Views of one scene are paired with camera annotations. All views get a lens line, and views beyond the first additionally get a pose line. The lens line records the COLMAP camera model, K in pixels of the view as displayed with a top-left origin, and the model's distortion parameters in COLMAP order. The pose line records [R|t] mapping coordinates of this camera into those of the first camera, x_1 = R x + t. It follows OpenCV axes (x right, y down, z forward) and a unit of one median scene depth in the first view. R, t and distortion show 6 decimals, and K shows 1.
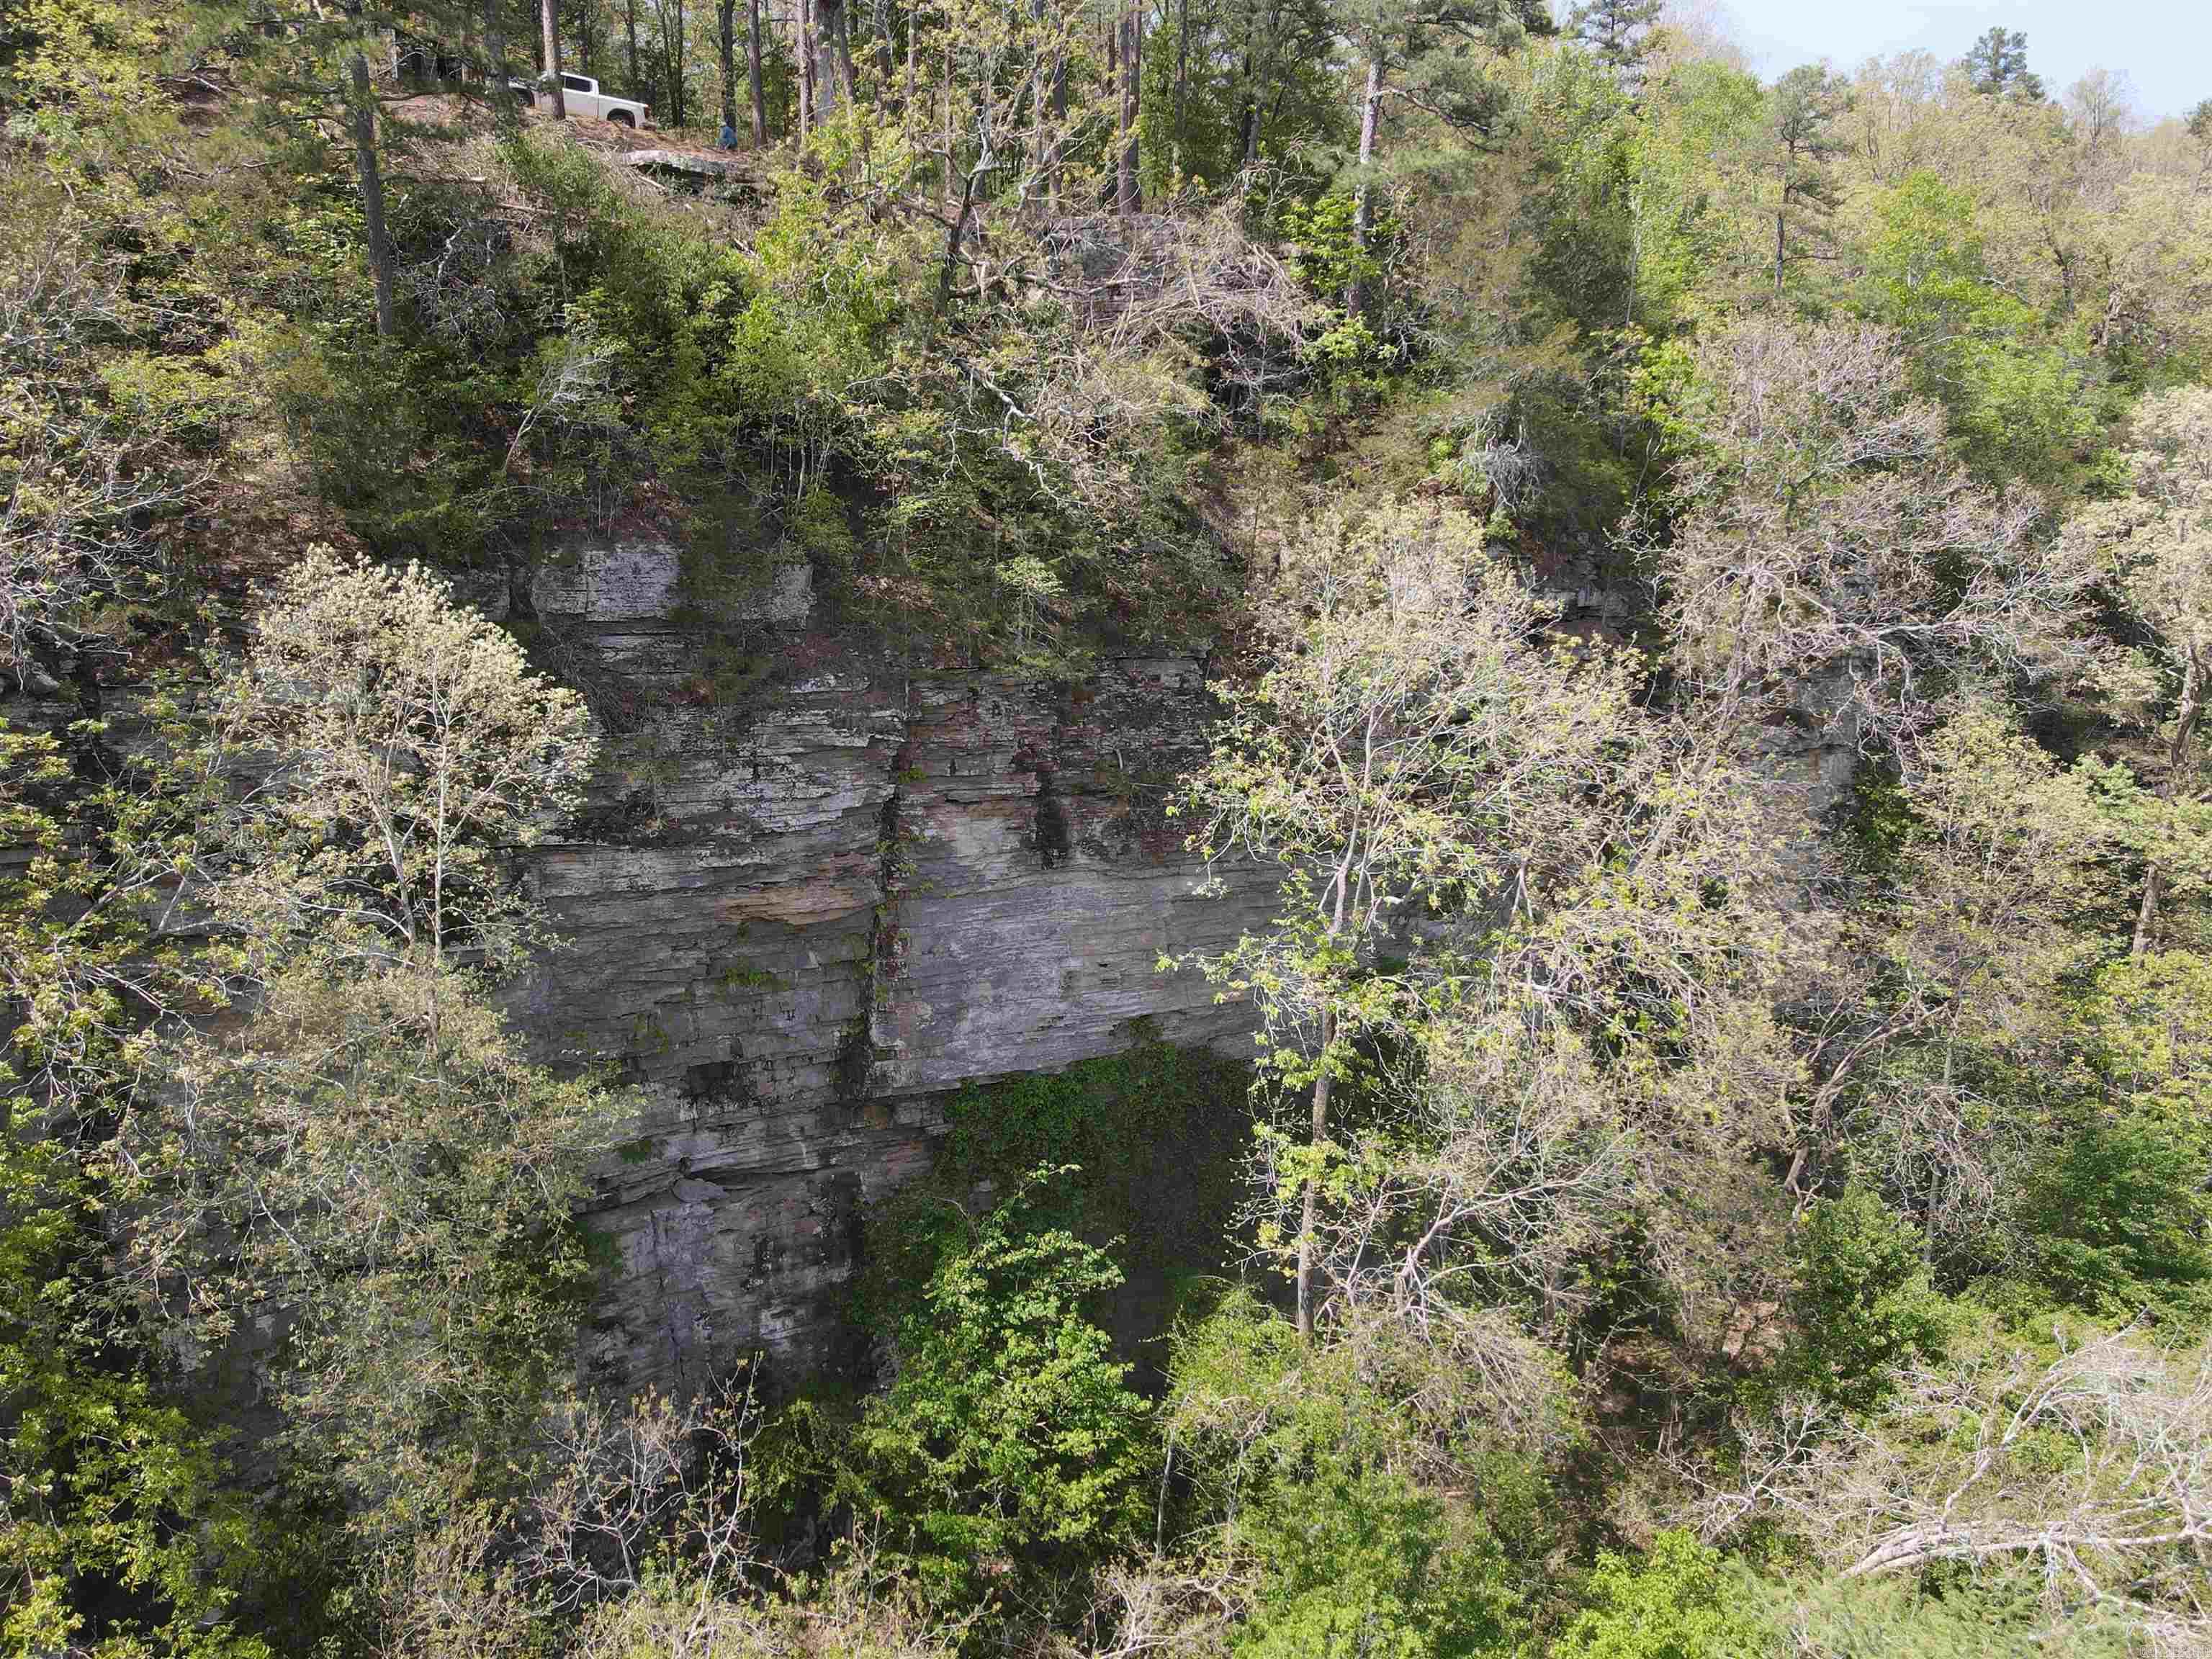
lens RADIAL K [[1656.6, 0, 1104.1], [0, 1656.6, 828.8], [0, 0, 1]] dist [0.021868, 0.005436]
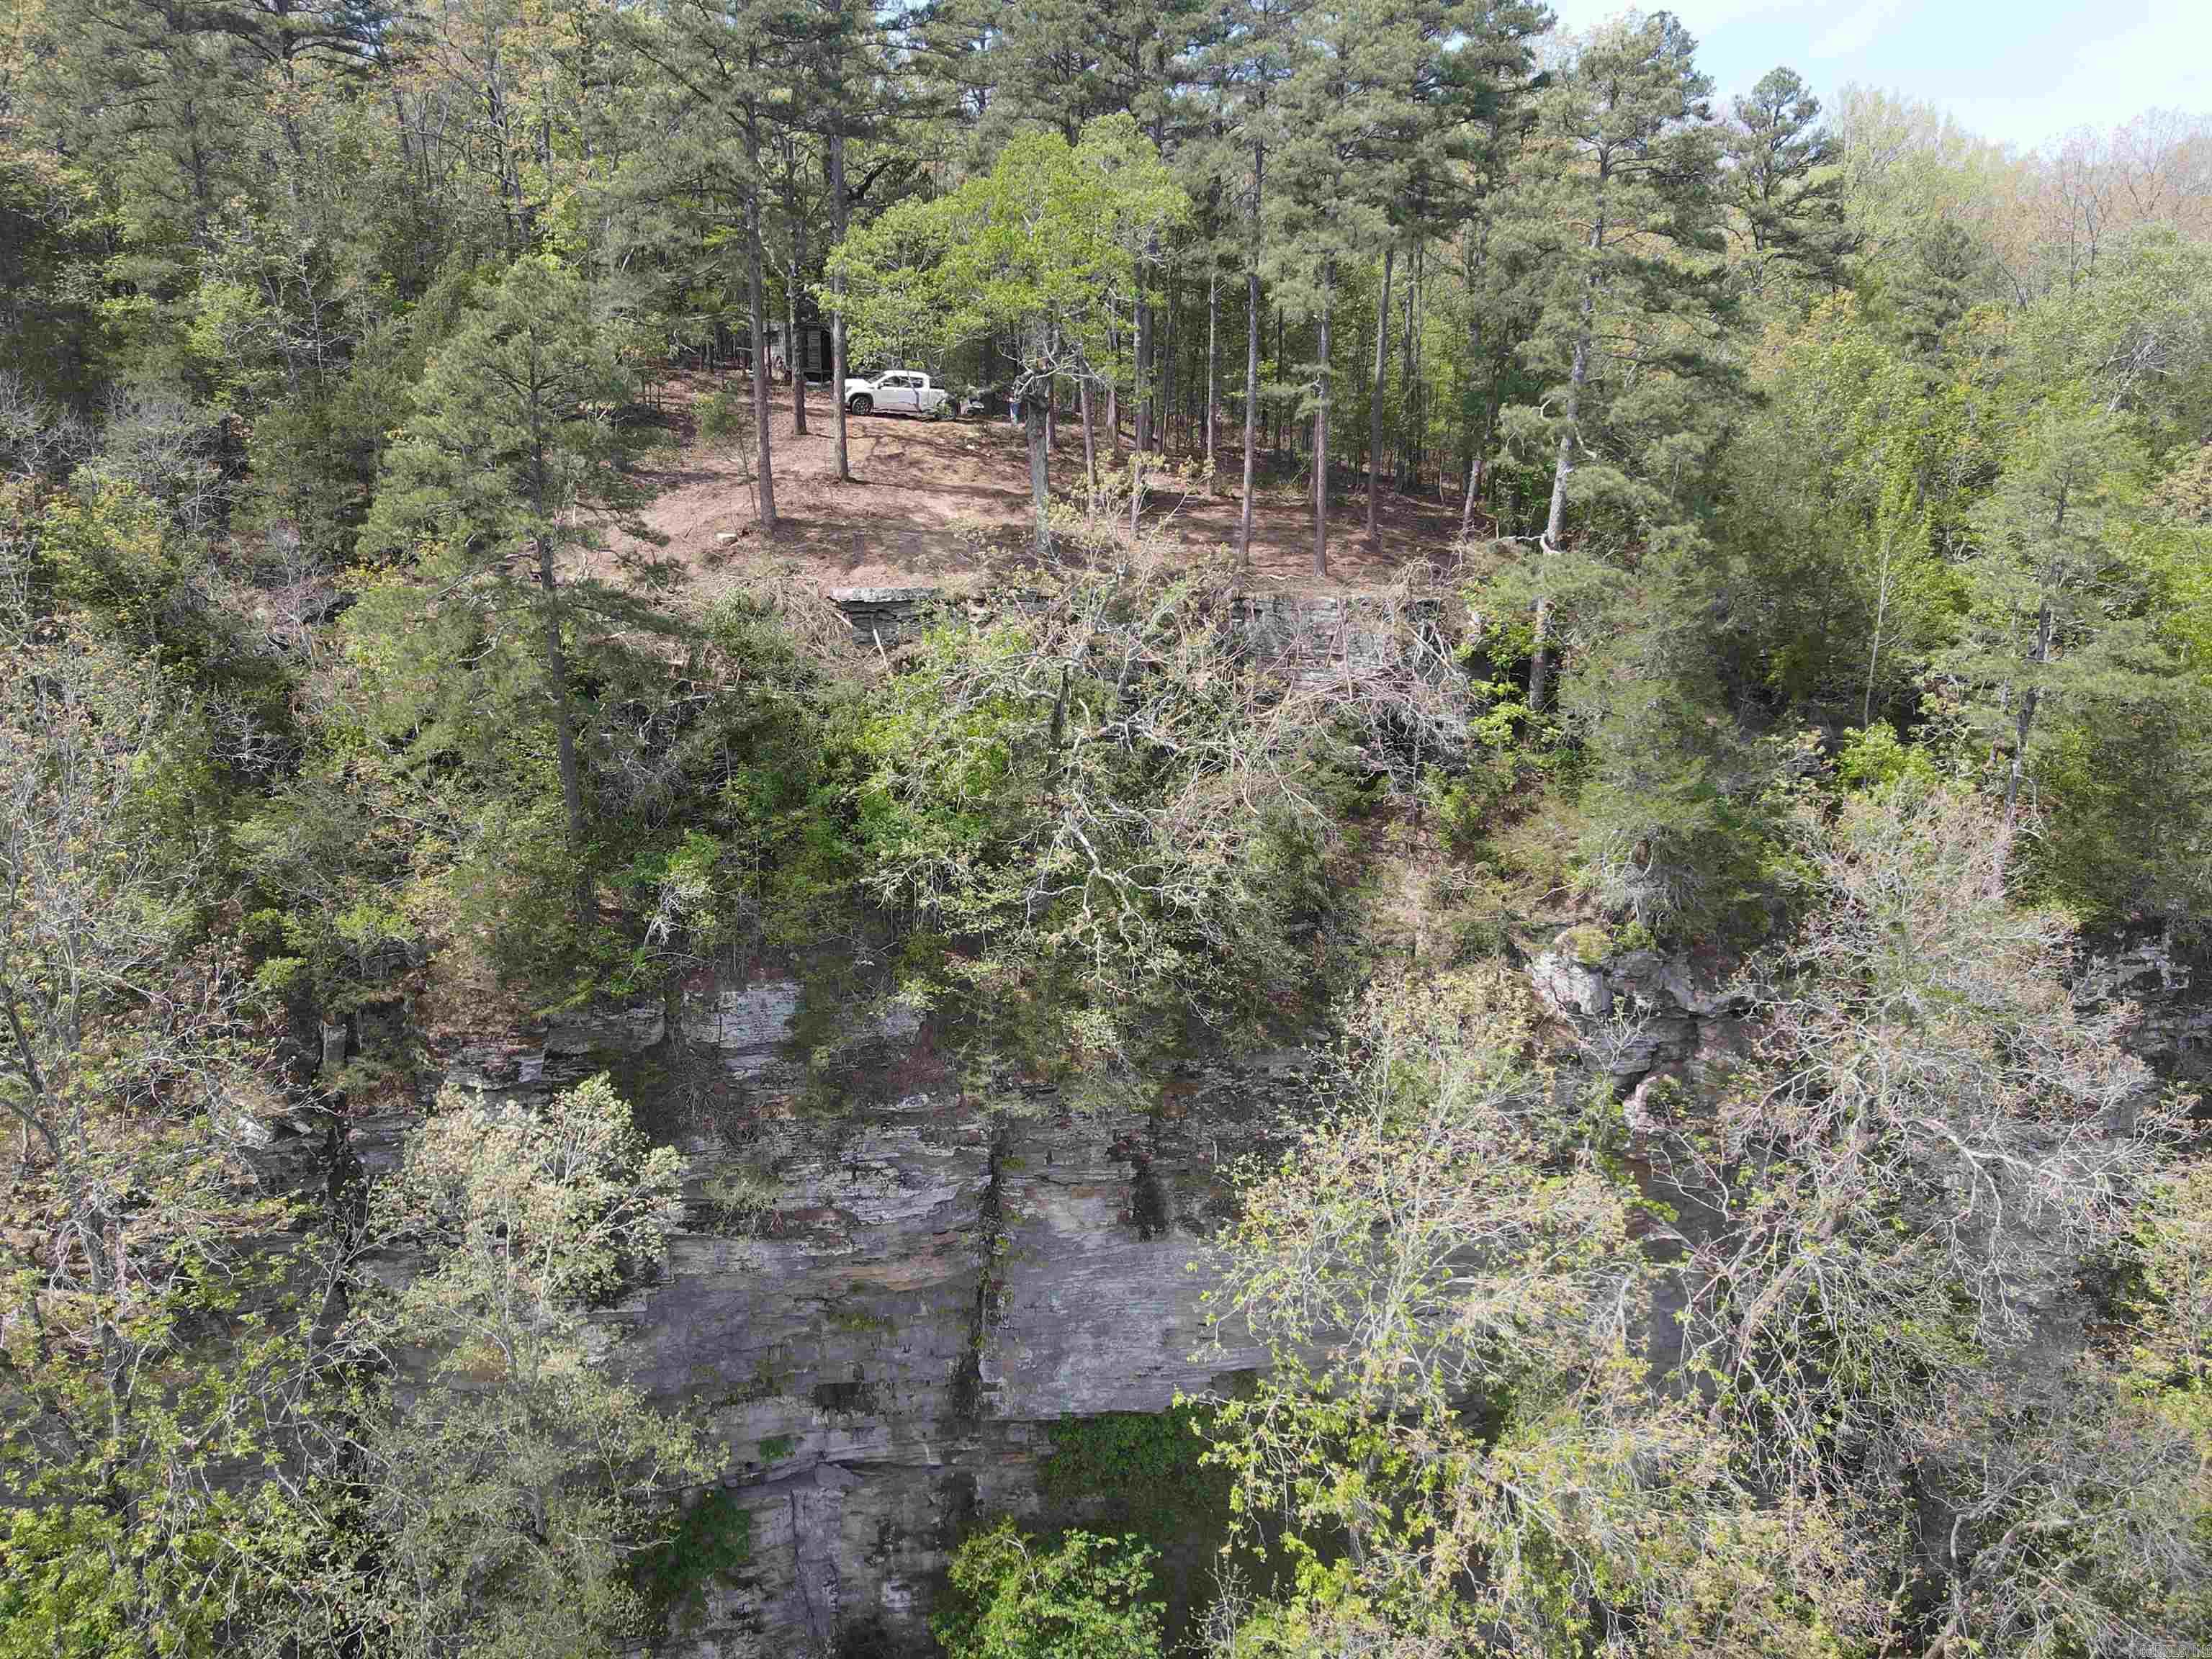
lens RADIAL K [[1656.6, 0, 1110.5], [0, 1656.6, 831.0], [0, 0, 1]] dist [0.021868, 0.005436]
pose [[0.946130, 0.075764, -0.314799, 0.279394], [-0.063462, 0.996773, 0.049164, -0.310335], [0.317508, -0.026538, 0.947884, -0.040551]]
